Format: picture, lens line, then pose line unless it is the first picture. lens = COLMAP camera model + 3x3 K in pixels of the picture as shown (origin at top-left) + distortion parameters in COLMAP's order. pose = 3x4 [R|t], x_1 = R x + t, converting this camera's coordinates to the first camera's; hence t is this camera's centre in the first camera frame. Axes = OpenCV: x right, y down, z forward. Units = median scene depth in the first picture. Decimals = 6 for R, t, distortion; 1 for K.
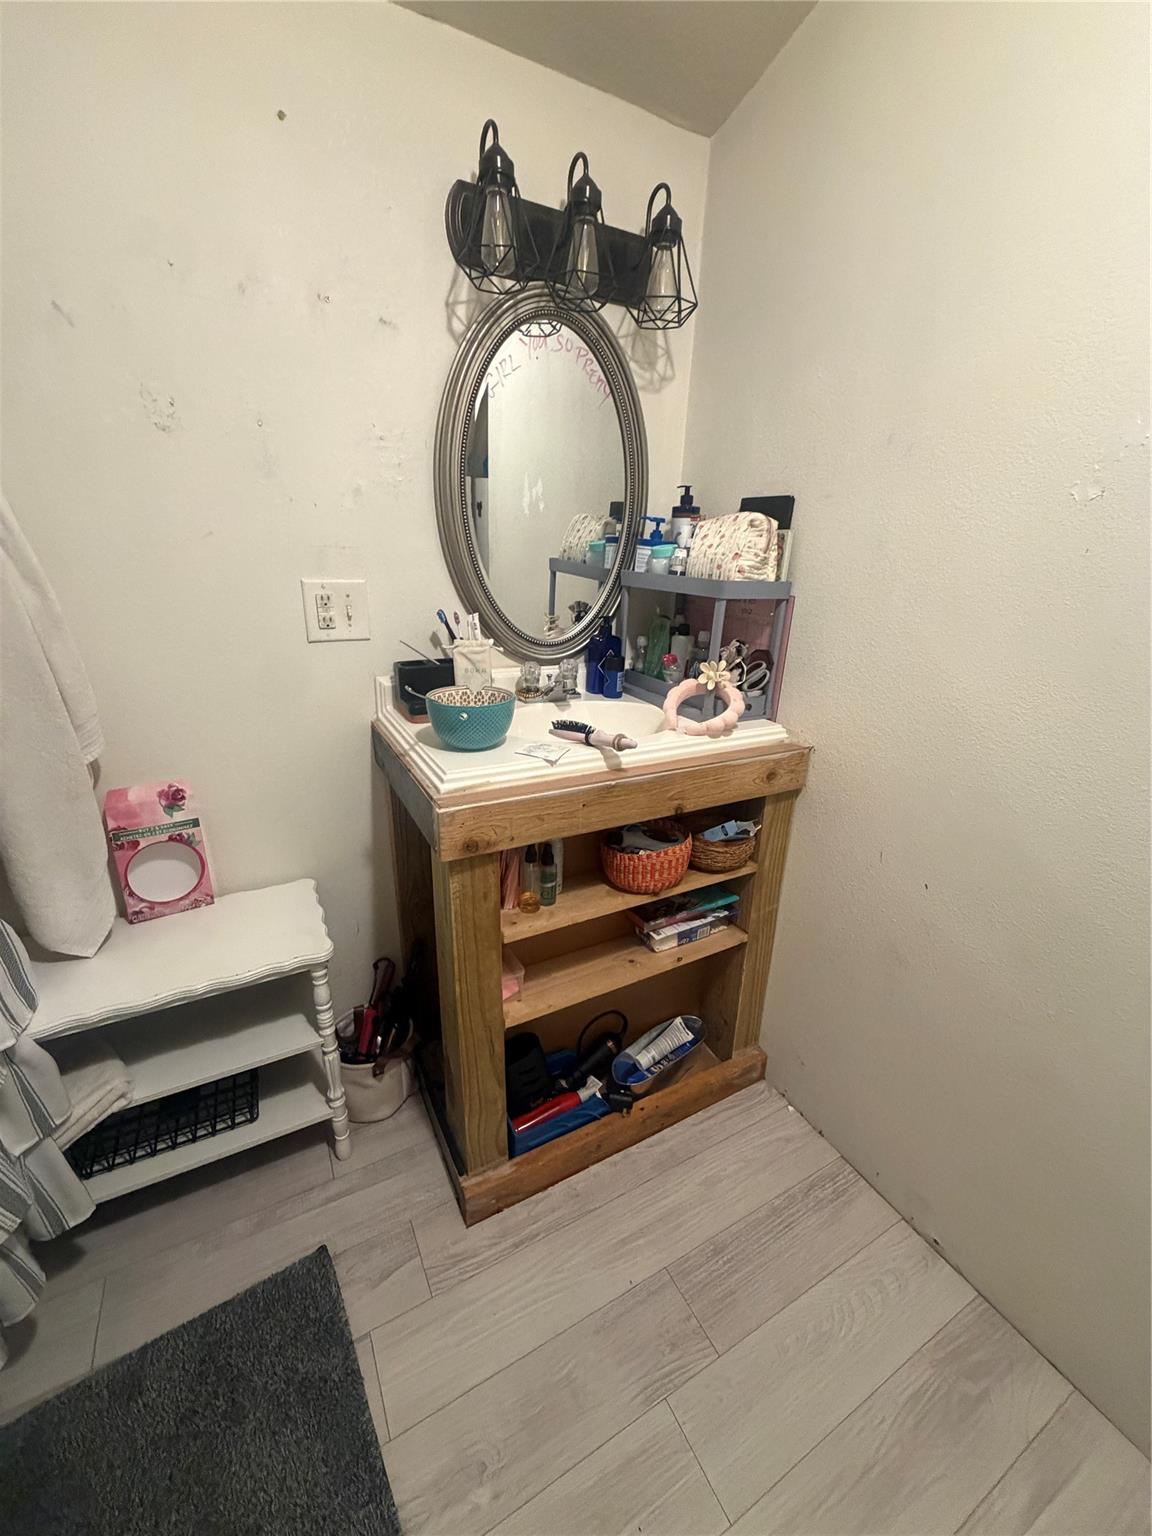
lens RADIAL K [[611.5, 0, 576.0], [0, 611.5, 768.0], [0, 0, 1]] dist [-0.000855, -0.000193]
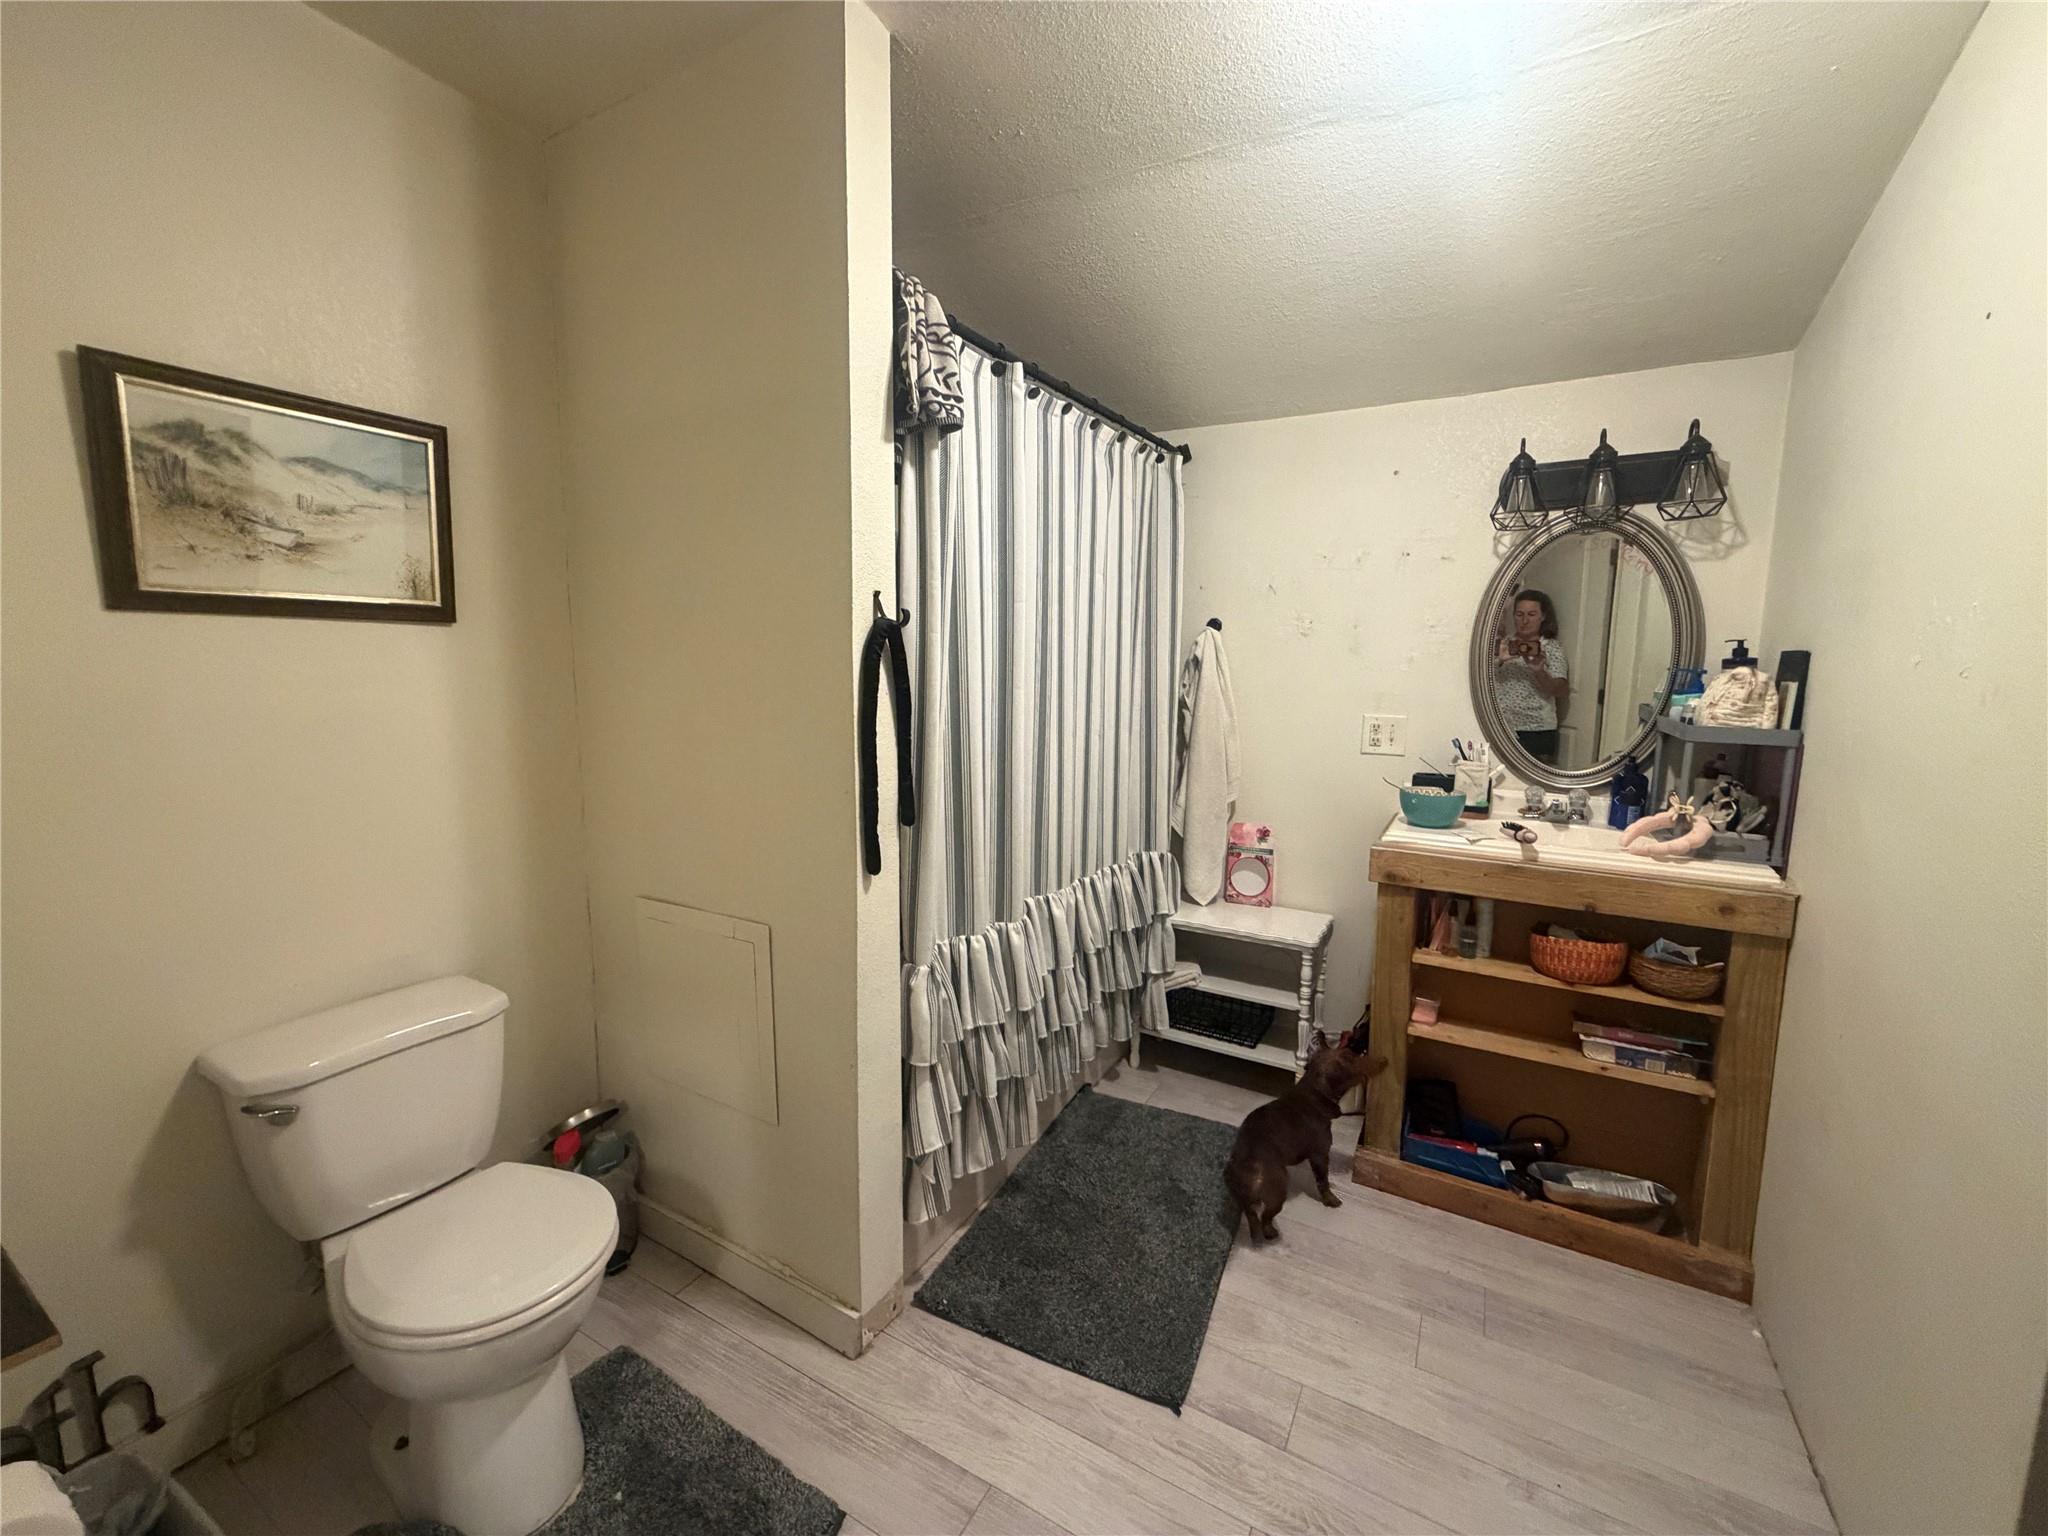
lens RADIAL K [[815.3, 0, 1024.4], [0, 815.3, 763.7], [0, 0, 1]] dist [-0.000855, -0.000193]
pose [[0.523455, 0.079128, -0.848371, 0.840787], [-0.284150, 0.954891, -0.086261, 0.230676], [0.803277, 0.286218, 0.522327, -0.723258]]
